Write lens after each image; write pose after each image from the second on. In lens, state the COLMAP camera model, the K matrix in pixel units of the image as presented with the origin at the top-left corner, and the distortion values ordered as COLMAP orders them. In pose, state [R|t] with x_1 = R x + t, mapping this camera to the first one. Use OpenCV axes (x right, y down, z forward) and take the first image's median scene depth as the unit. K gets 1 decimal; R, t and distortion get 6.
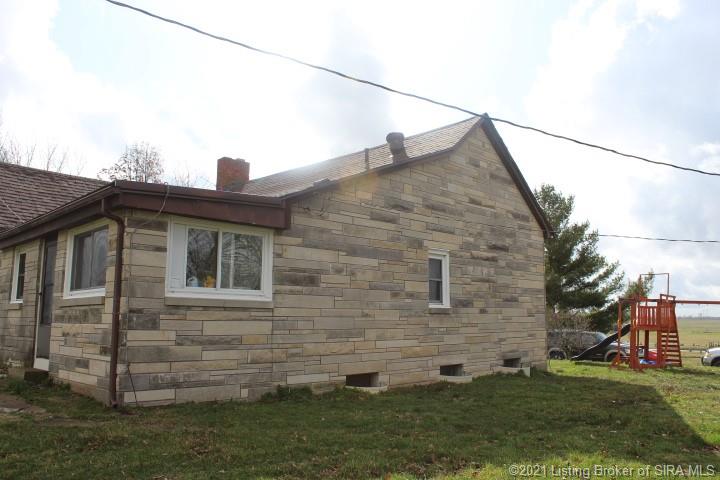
lens RADIAL K [[600.4, 0, 360.3], [0, 600.4, 239.9], [0, 0, 1]] dist [-0.151568, 0.075613]
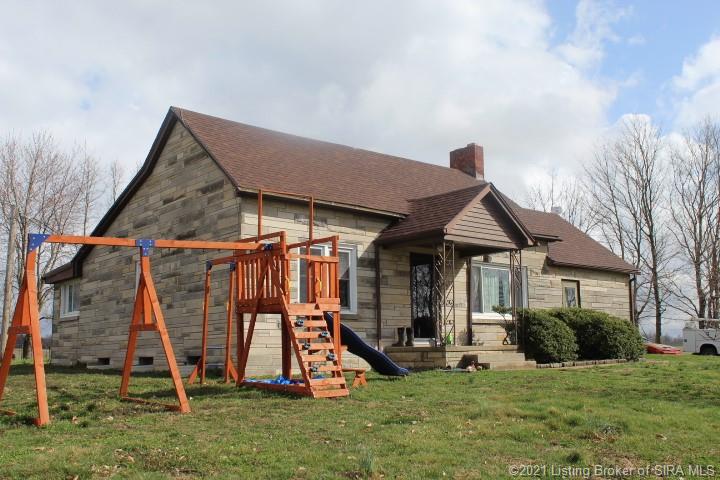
lens RADIAL K [[709.2, 0, 361.6], [0, 709.2, 239.0], [0, 0, 1]] dist [-0.020586, 0.000000]
pose [[-0.092007, -0.156183, -0.983434, 1.321329], [0.151711, 0.973894, -0.168862, 0.251130], [0.984133, -0.164734, -0.065911, 1.368559]]
